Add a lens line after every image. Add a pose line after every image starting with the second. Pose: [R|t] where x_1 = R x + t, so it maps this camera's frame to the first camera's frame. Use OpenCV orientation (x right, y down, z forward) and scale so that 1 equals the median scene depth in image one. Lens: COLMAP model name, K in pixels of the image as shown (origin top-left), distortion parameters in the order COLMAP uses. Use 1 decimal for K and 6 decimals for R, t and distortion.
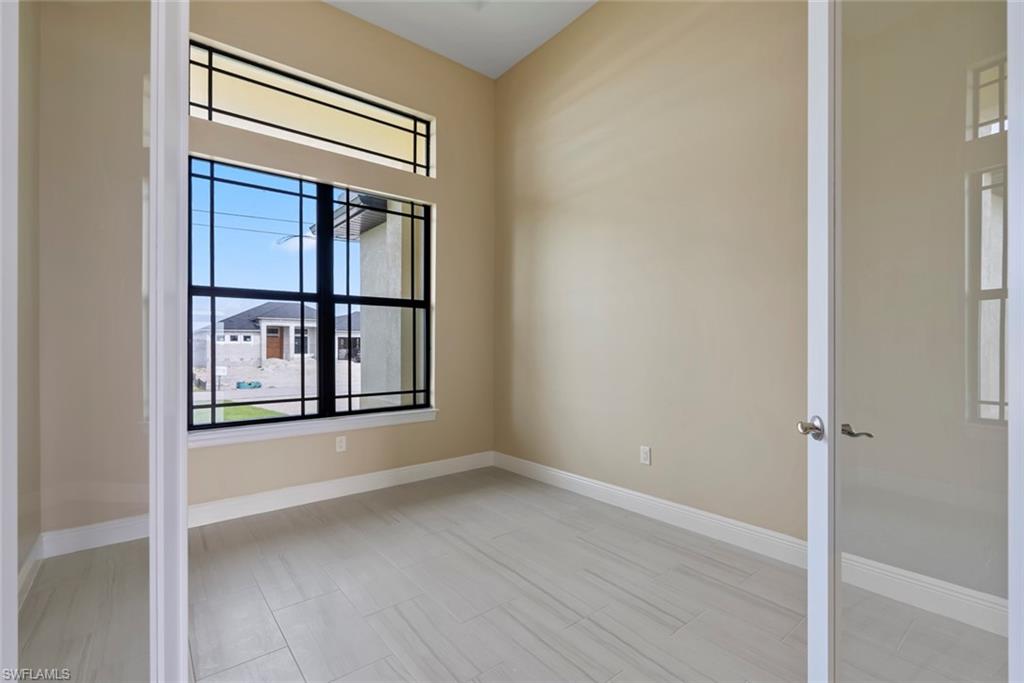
lens RADIAL K [[459.6, 0, 508.4], [0, 459.6, 346.8], [0, 0, 1]] dist [-0.004139, 0.000341]
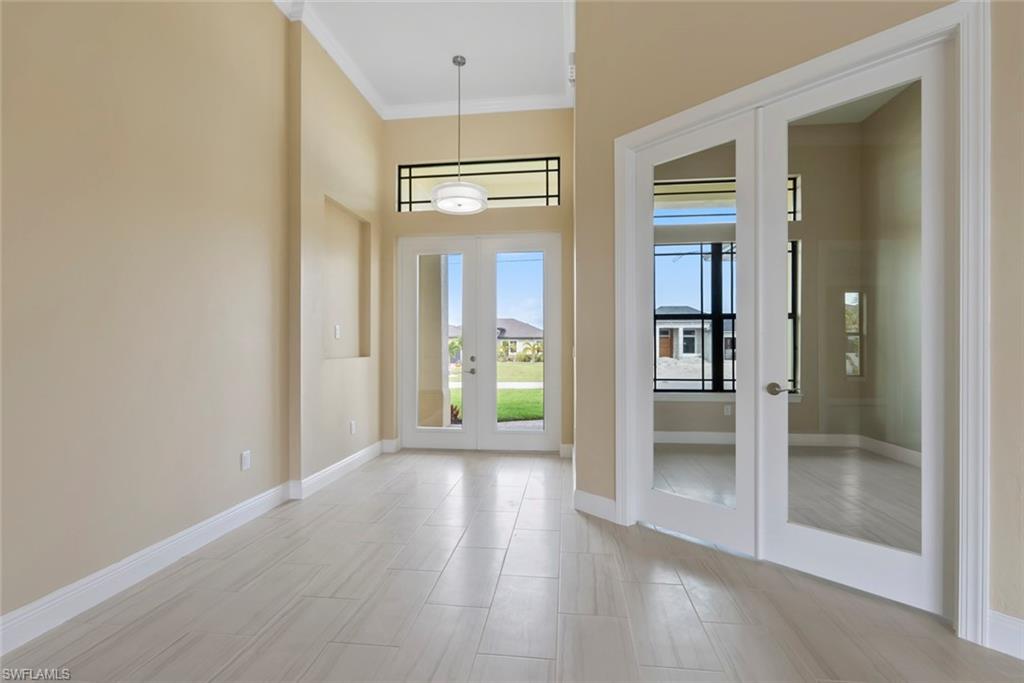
lens RADIAL K [[459.6, 0, 515.7], [0, 459.6, 344.5], [0, 0, 1]] dist [-0.004139, 0.000341]
pose [[0.709988, -0.002291, -0.704210, 0.189015], [-0.001120, 0.999990, -0.004382, -0.001701], [0.704213, 0.003900, 0.709978, -0.519533]]
